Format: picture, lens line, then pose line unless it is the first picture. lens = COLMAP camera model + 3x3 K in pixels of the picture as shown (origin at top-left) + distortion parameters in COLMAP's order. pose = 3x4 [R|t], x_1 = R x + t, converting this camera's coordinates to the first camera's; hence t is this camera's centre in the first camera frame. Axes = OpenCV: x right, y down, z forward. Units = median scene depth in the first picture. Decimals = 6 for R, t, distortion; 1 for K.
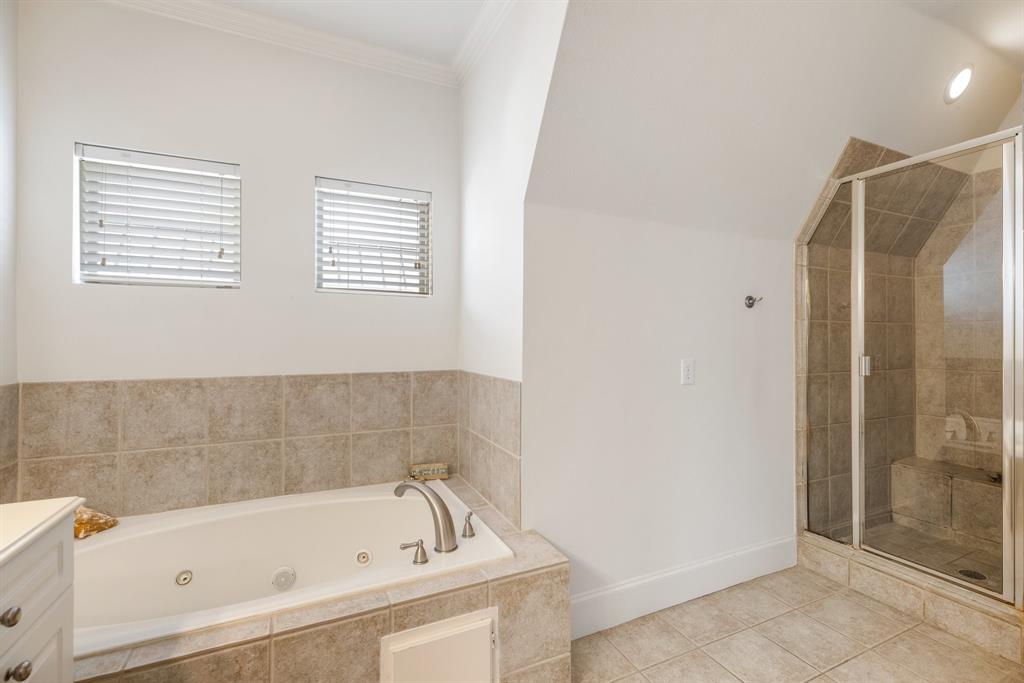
lens RADIAL K [[463.8, 0, 518.7], [0, 463.8, 339.6], [0, 0, 1]] dist [0.006534, 0.001275]
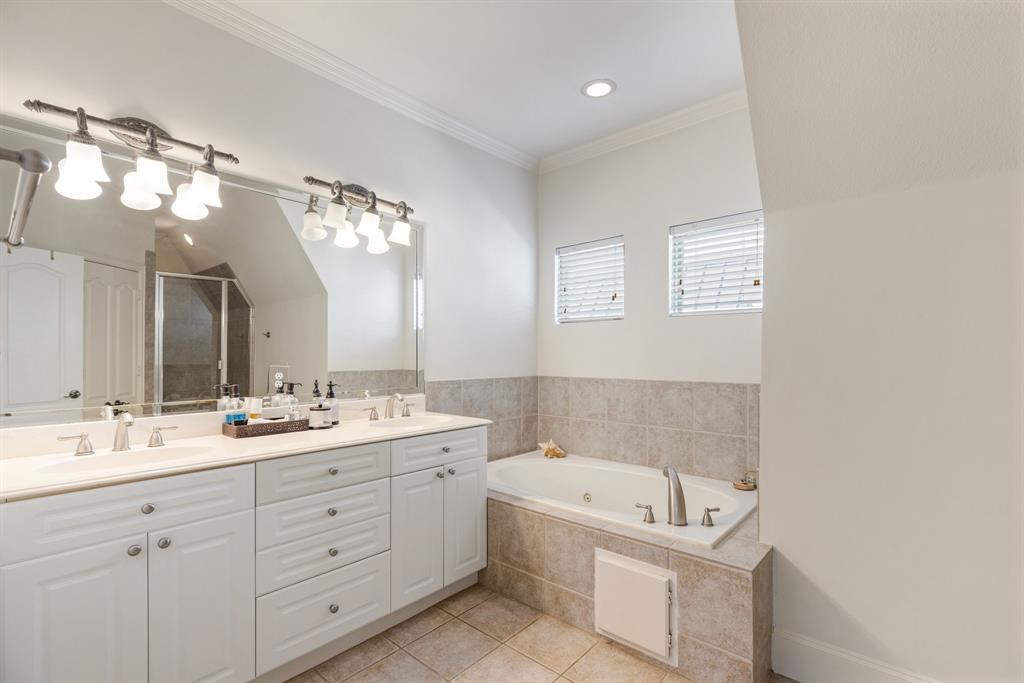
lens RADIAL K [[474.7, 0, 507.1], [0, 474.7, 352.9], [0, 0, 1]] dist [0.003090, 0.000502]
pose [[0.380349, -0.004184, -0.924834, 0.720234], [-0.000776, 0.999988, -0.004843, 0.005255], [0.924843, 0.002560, 0.380341, 0.093566]]
